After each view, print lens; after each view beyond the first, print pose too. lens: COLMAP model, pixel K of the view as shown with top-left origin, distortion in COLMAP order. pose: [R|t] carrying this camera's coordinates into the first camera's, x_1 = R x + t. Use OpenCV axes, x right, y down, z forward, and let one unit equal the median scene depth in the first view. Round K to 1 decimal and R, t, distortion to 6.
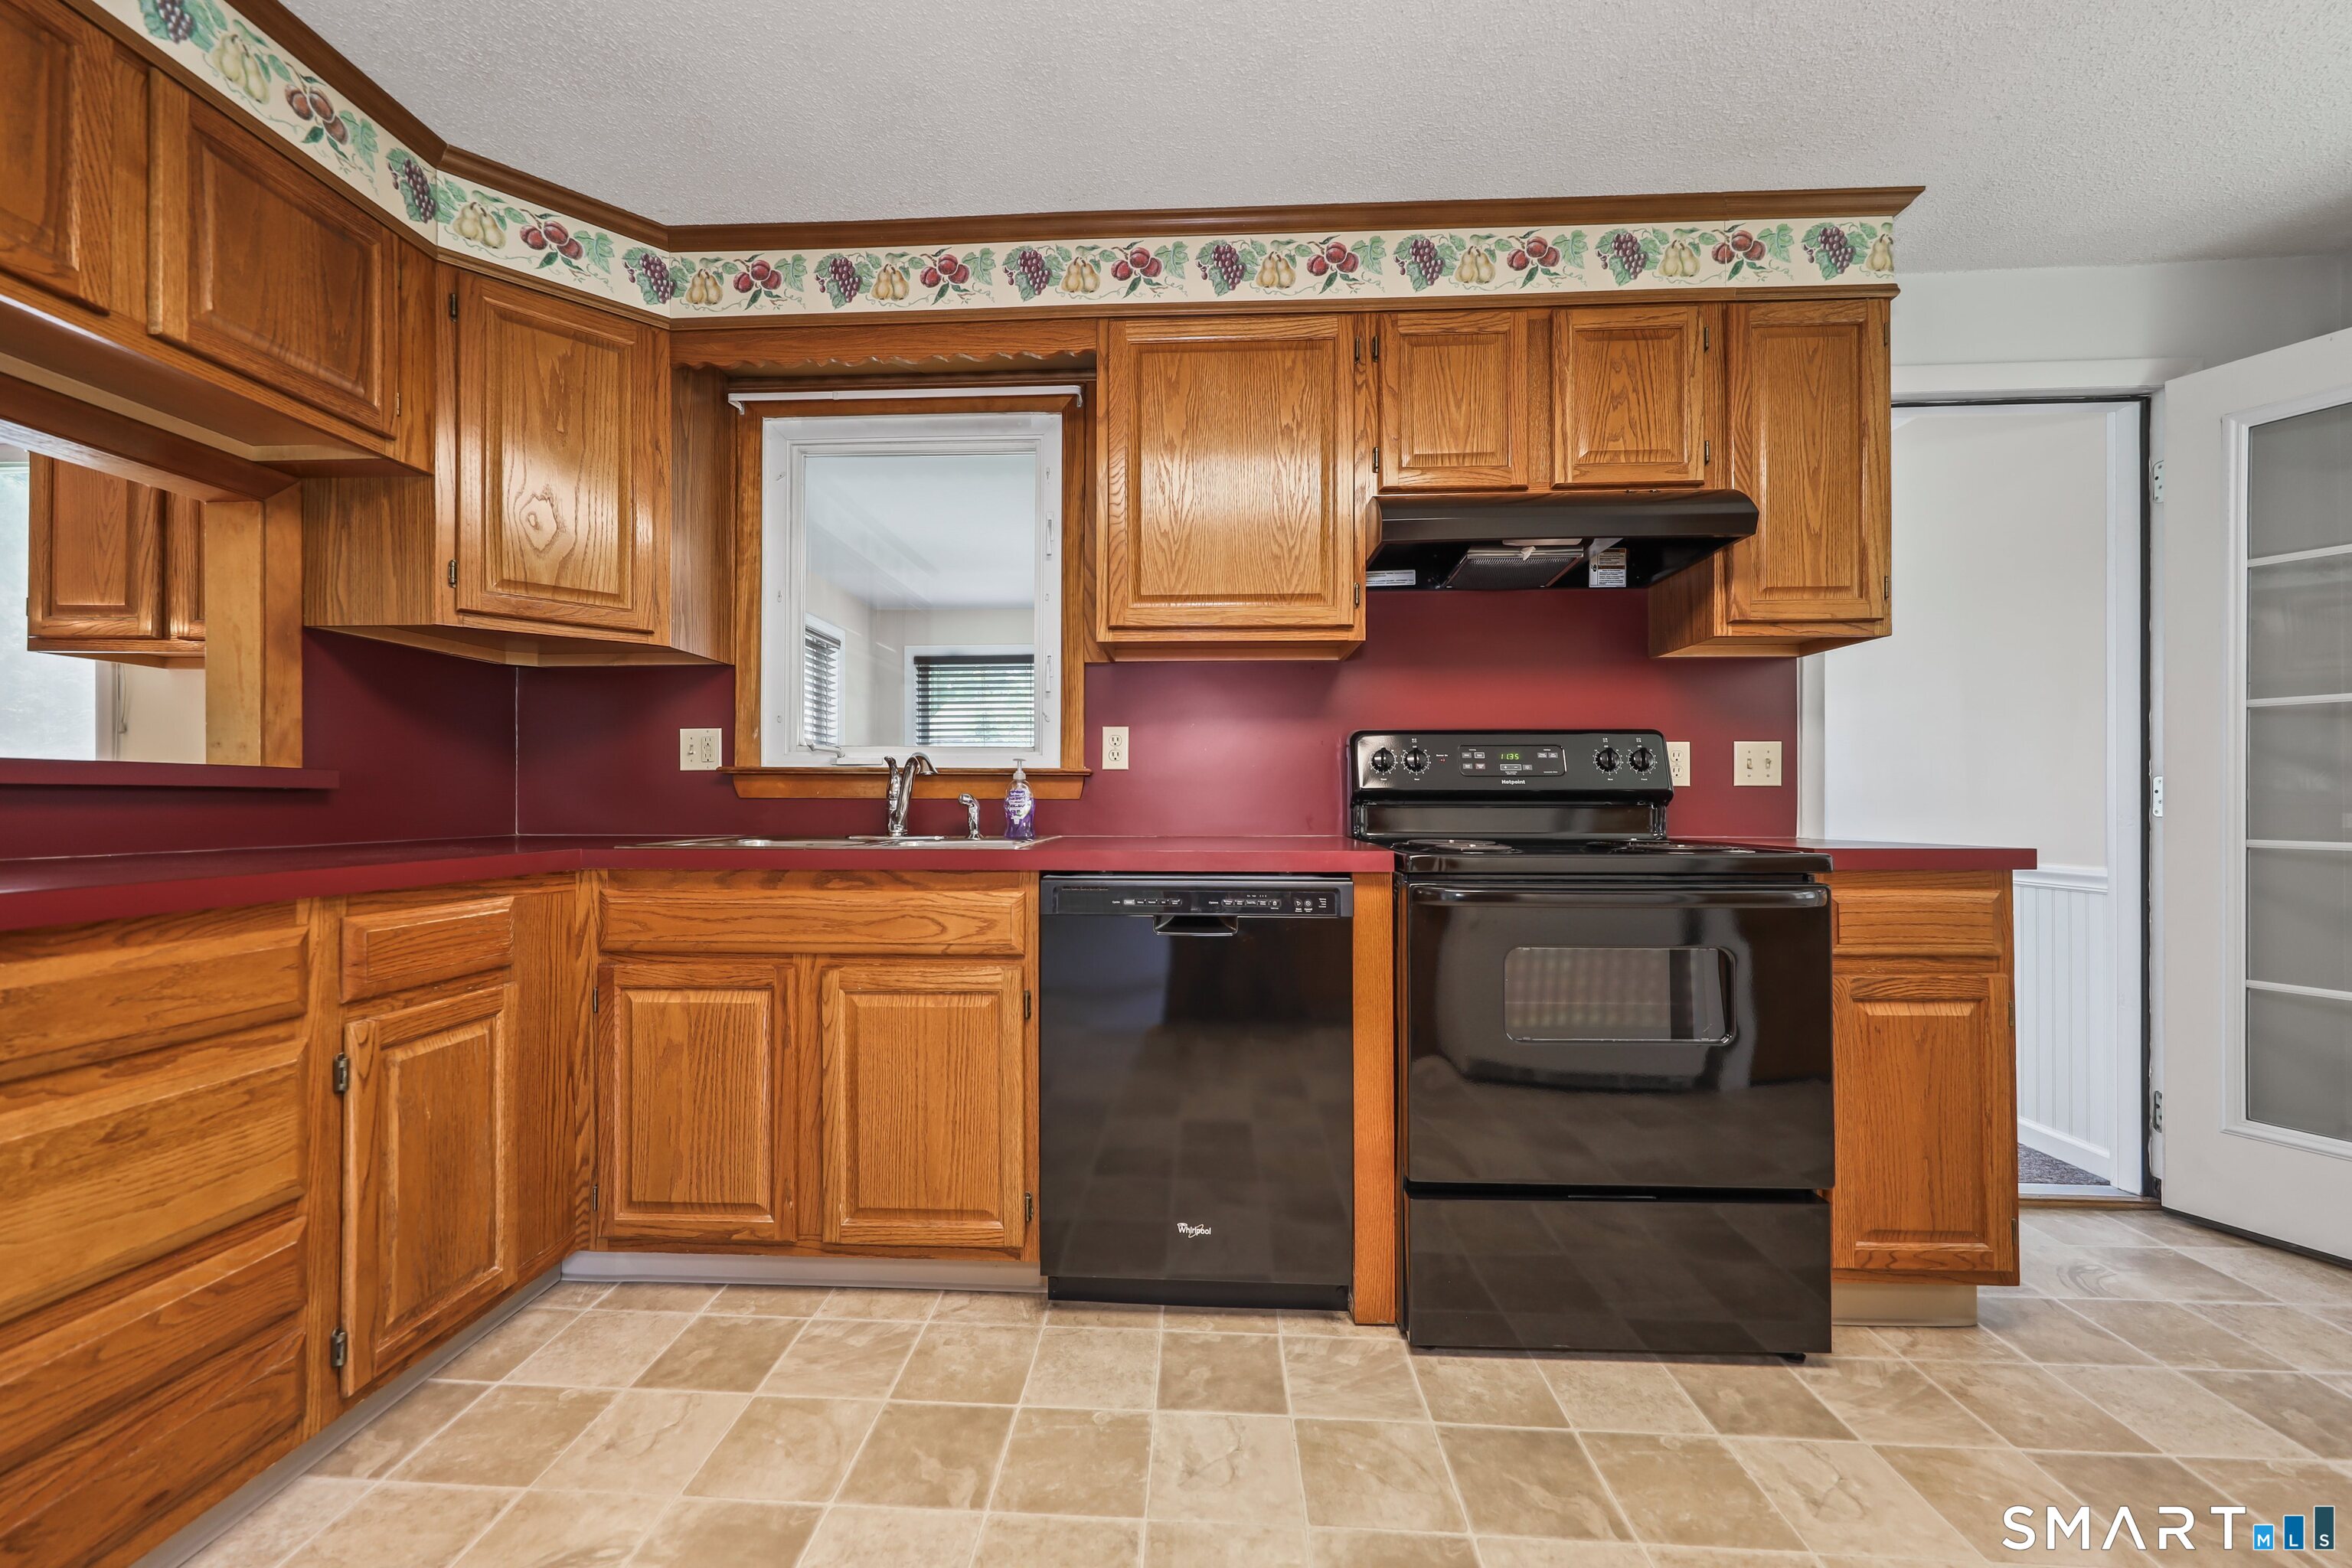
lens RADIAL K [[935.4, 0, 1153.1], [0, 935.4, 791.8], [0, 0, 1]] dist [-0.000386, 0.000086]
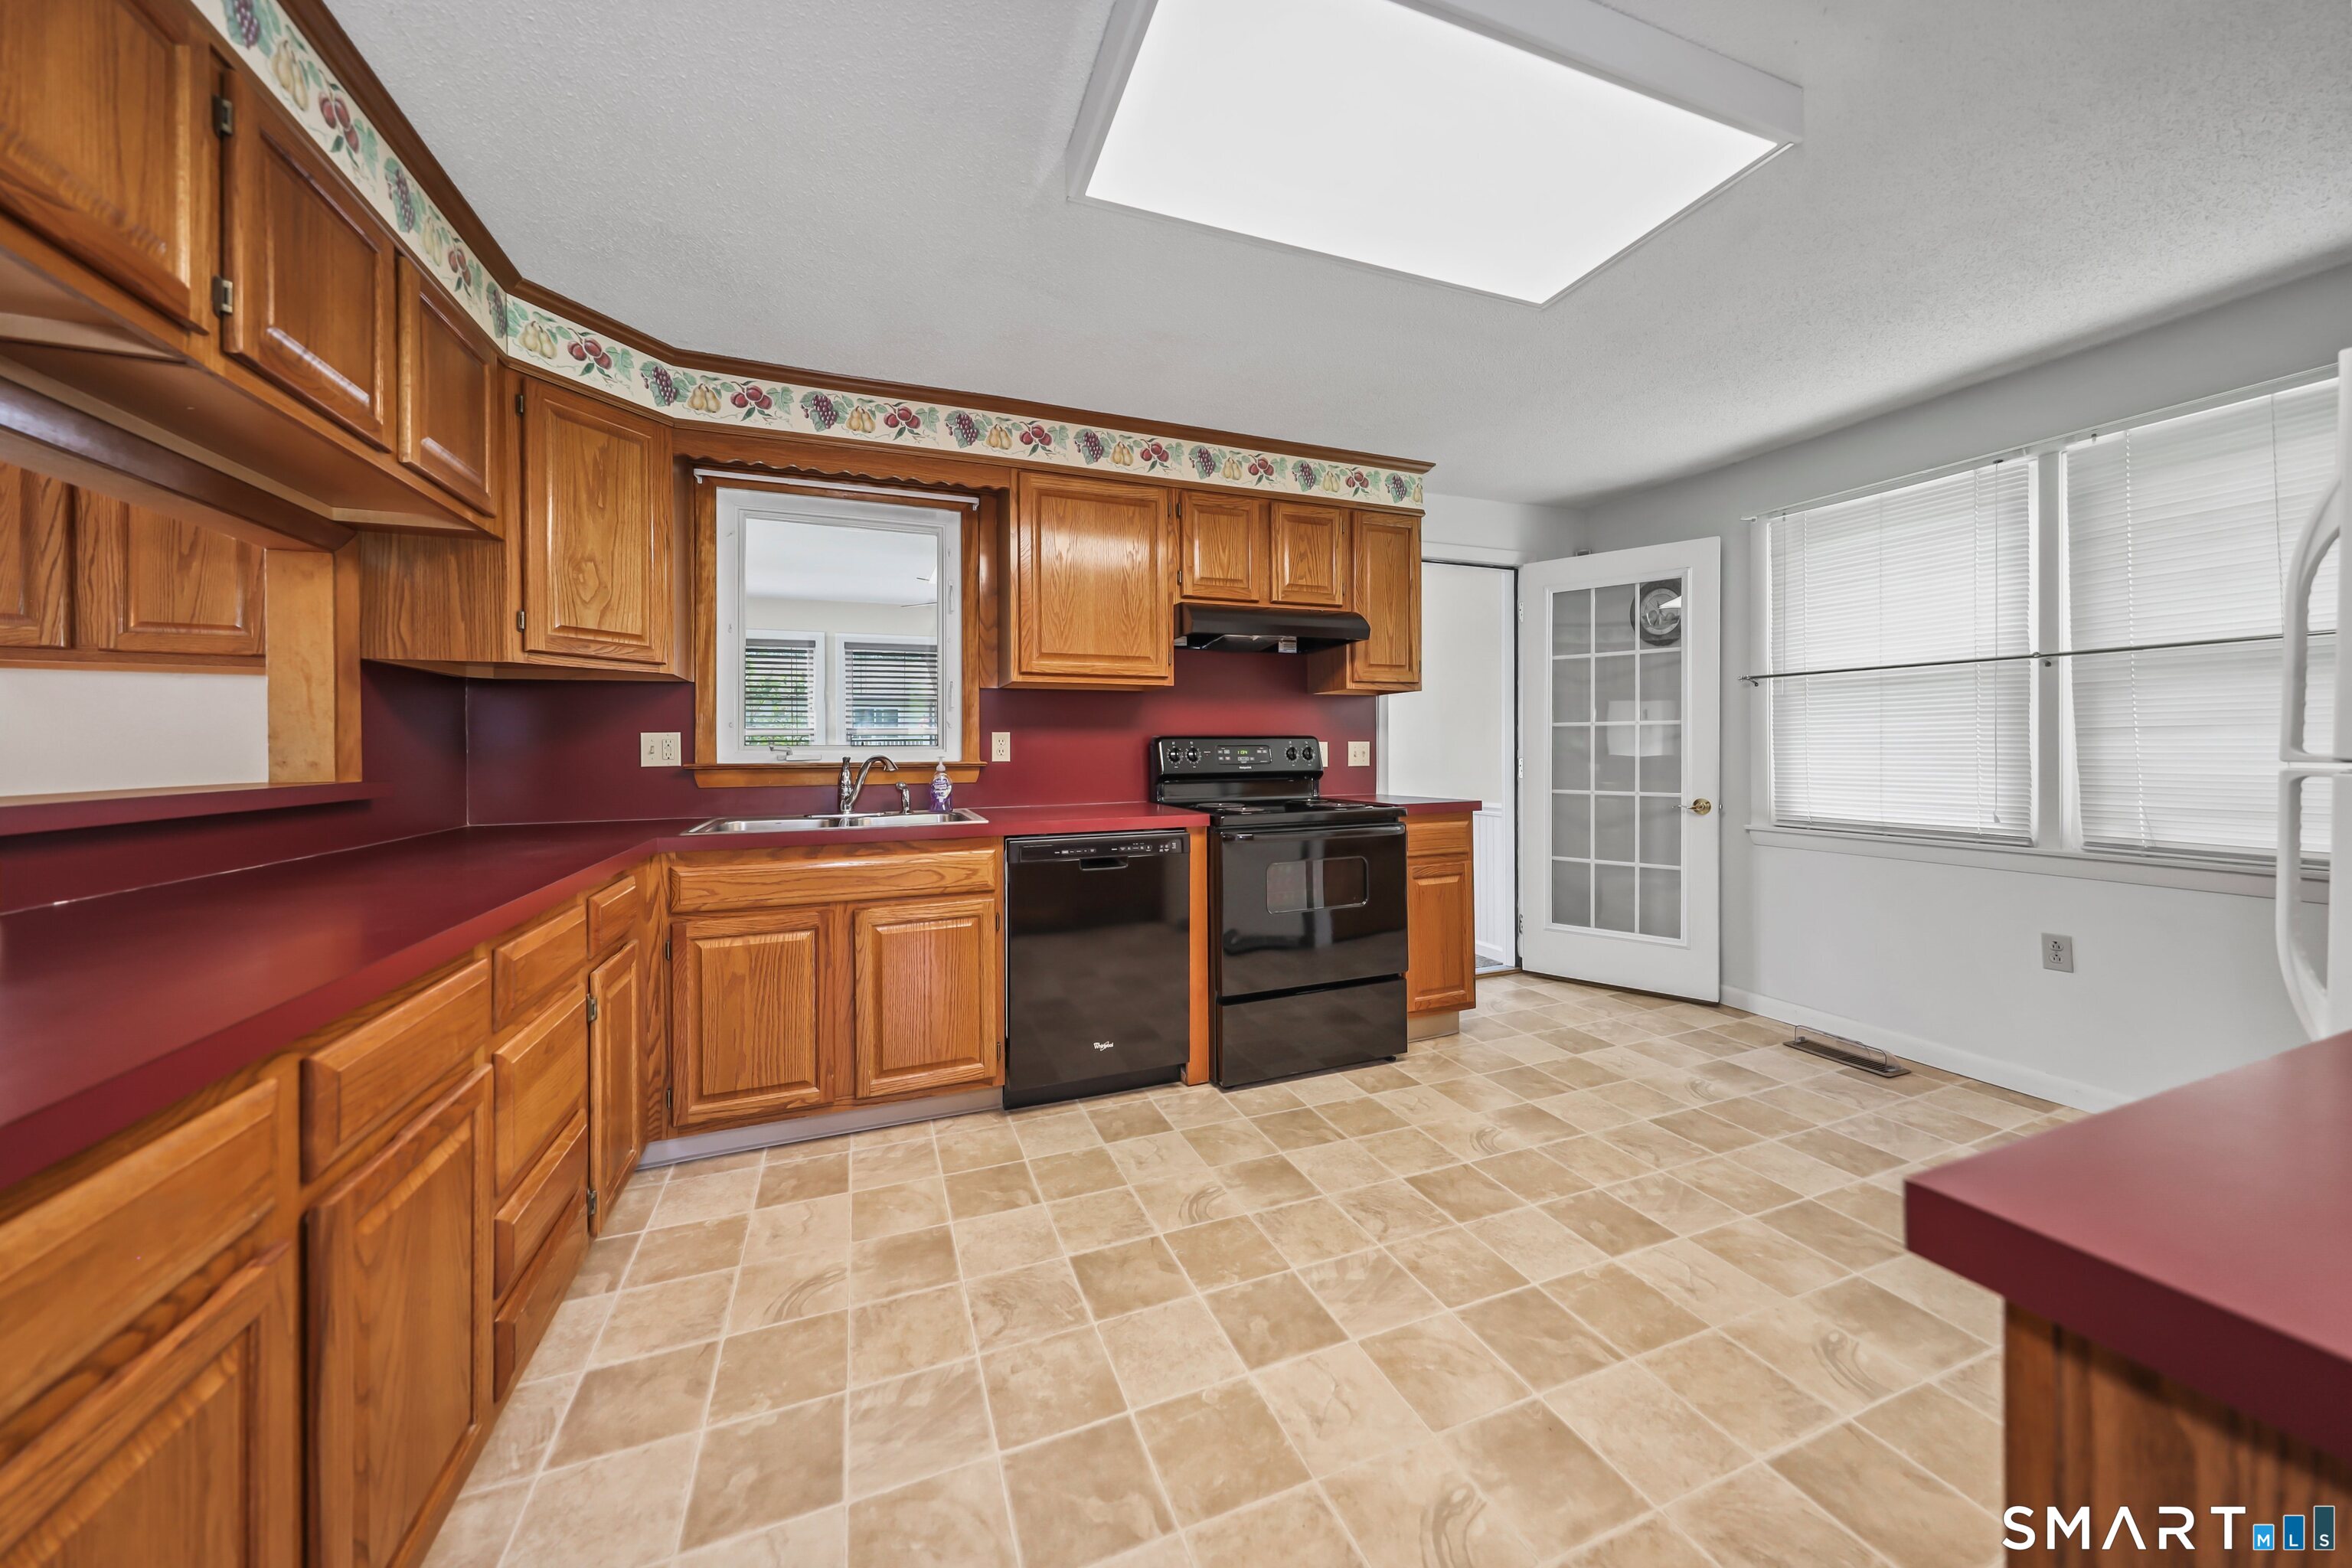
lens RADIAL K [[819.3, 0, 1180.2], [0, 819.3, 744.9], [0, 0, 1]] dist [0.000931, -0.000021]
pose [[0.905348, -0.005886, 0.424630, -0.409936], [0.003568, 0.999974, 0.006255, -0.070679], [-0.424656, -0.004148, 0.905345, -0.346109]]
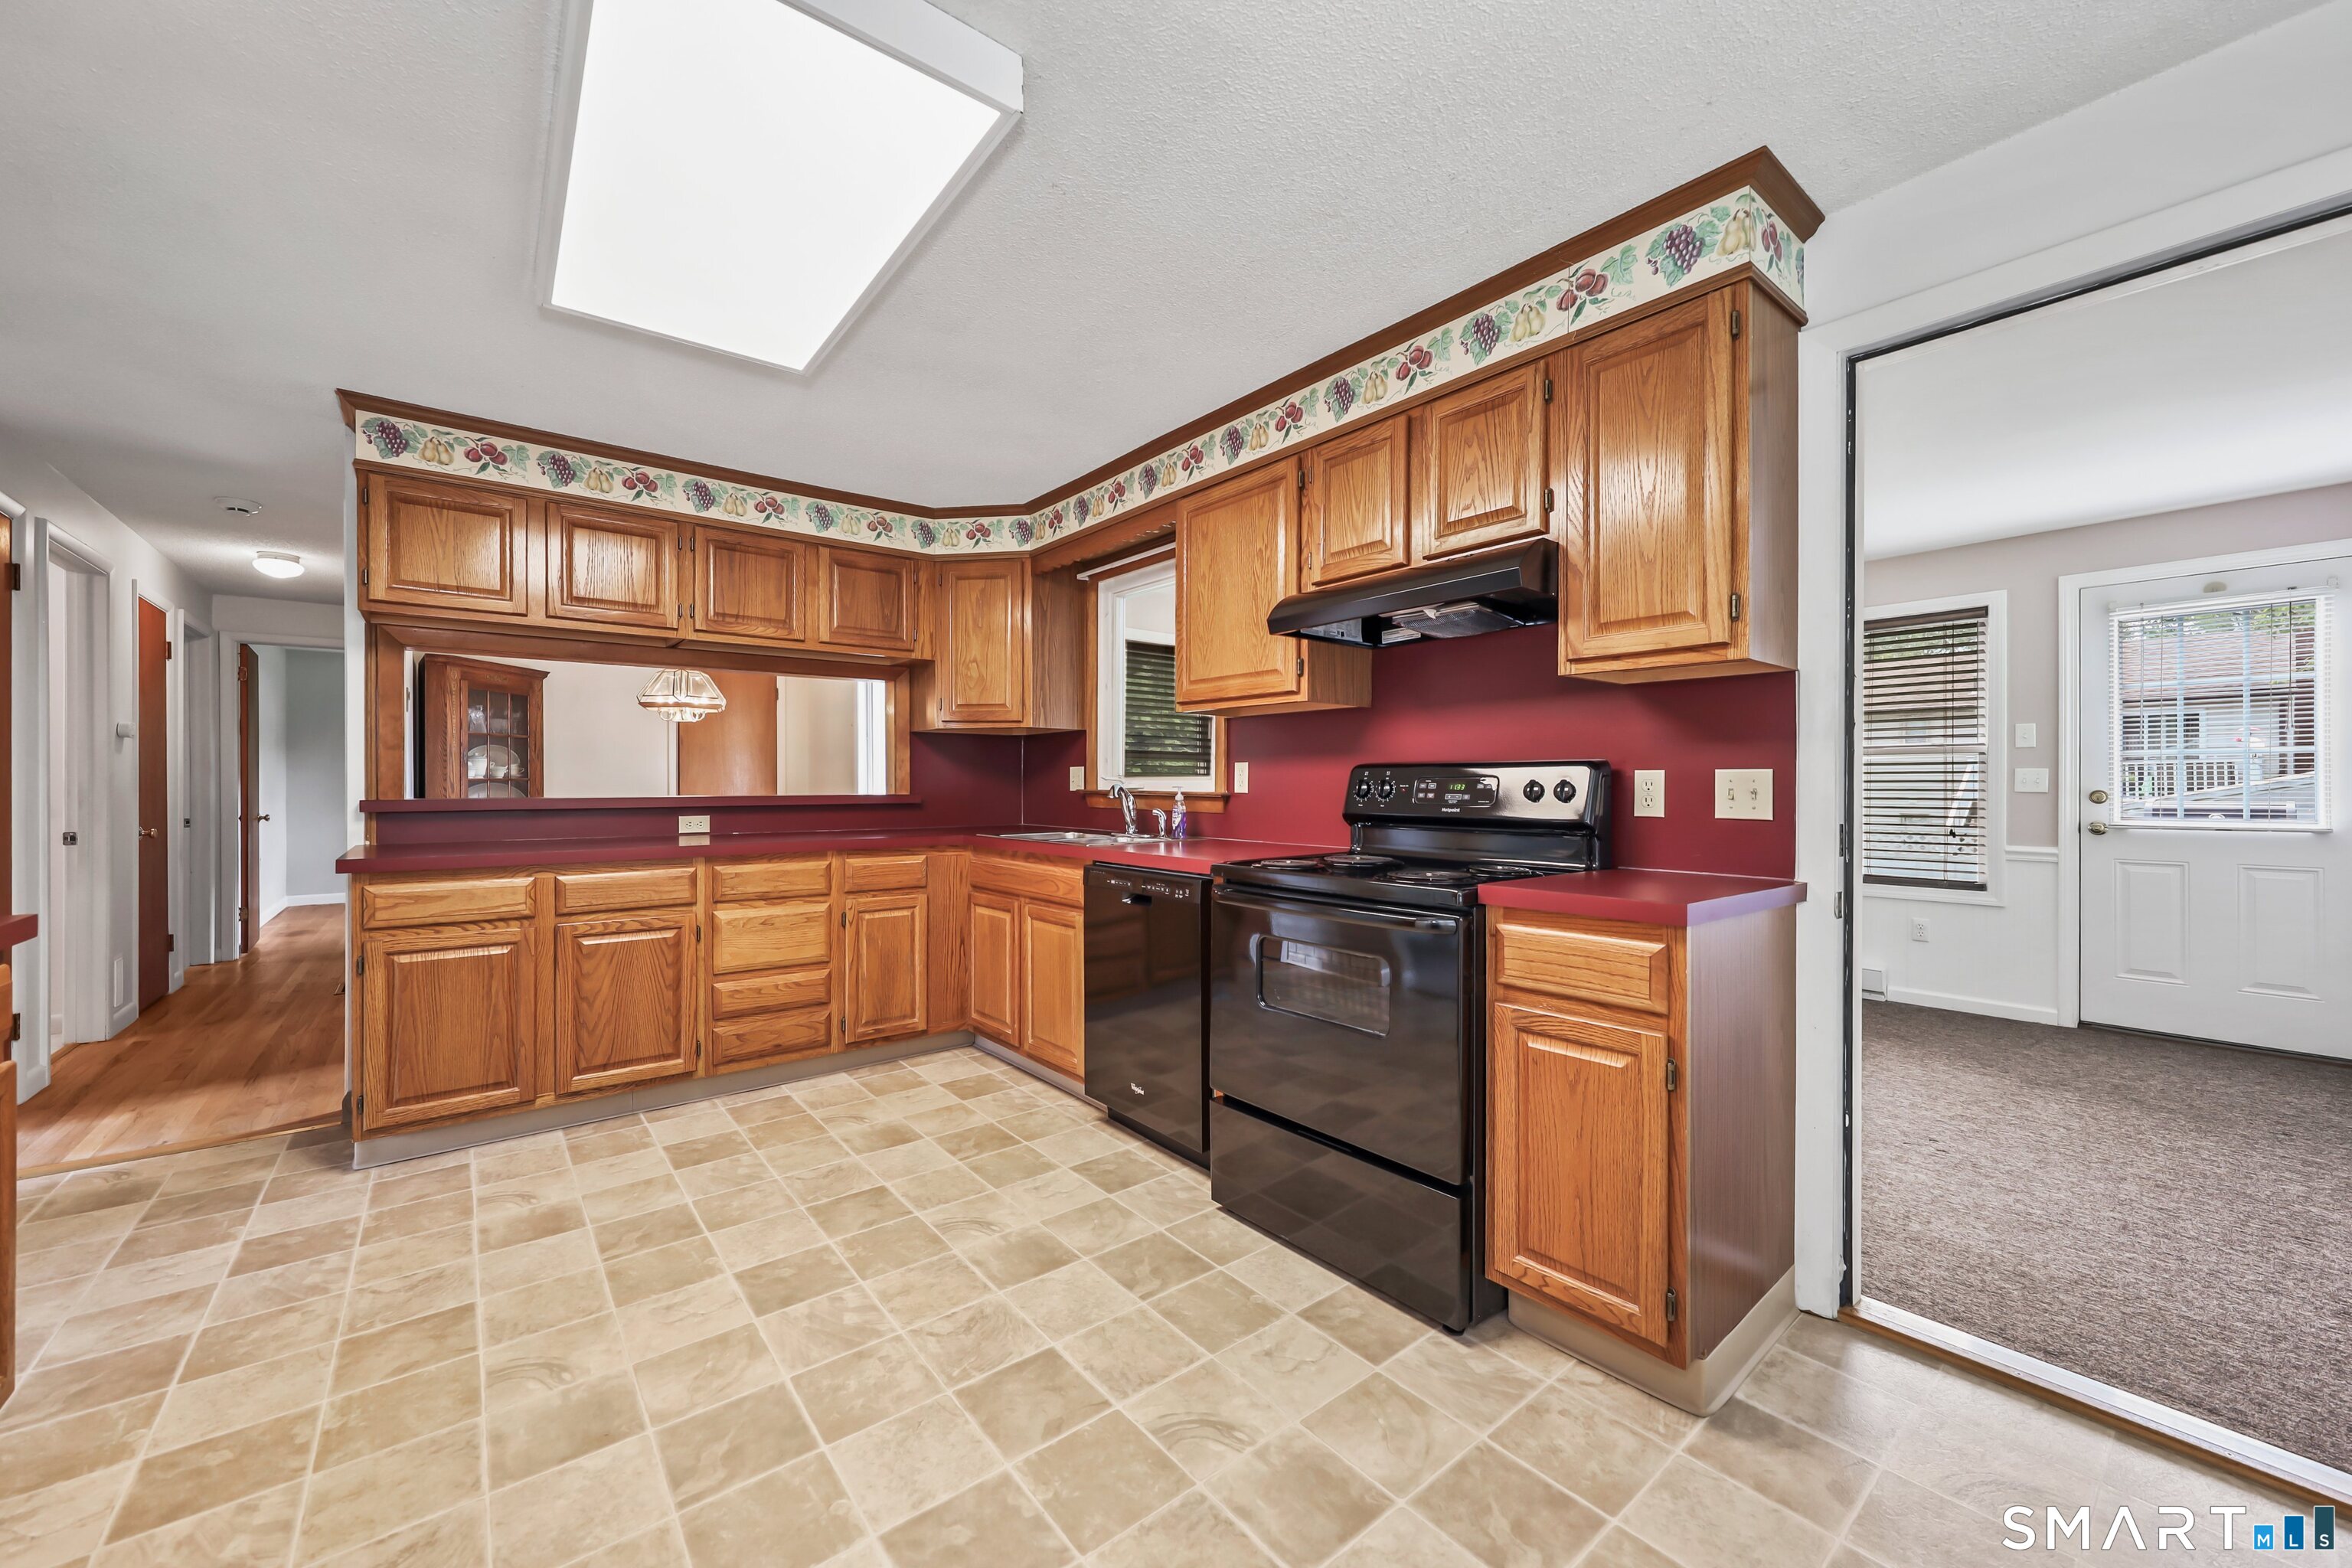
lens RADIAL K [[880.6, 0, 1176.0], [0, 880.6, 784.0], [0, 0, 1]] dist [-0.022730, 0.000082]
pose [[0.671110, 0.001066, -0.741357, 1.091817], [0.004638, 0.999973, 0.005636, -0.056633], [0.741344, -0.007220, 0.671087, 0.041301]]
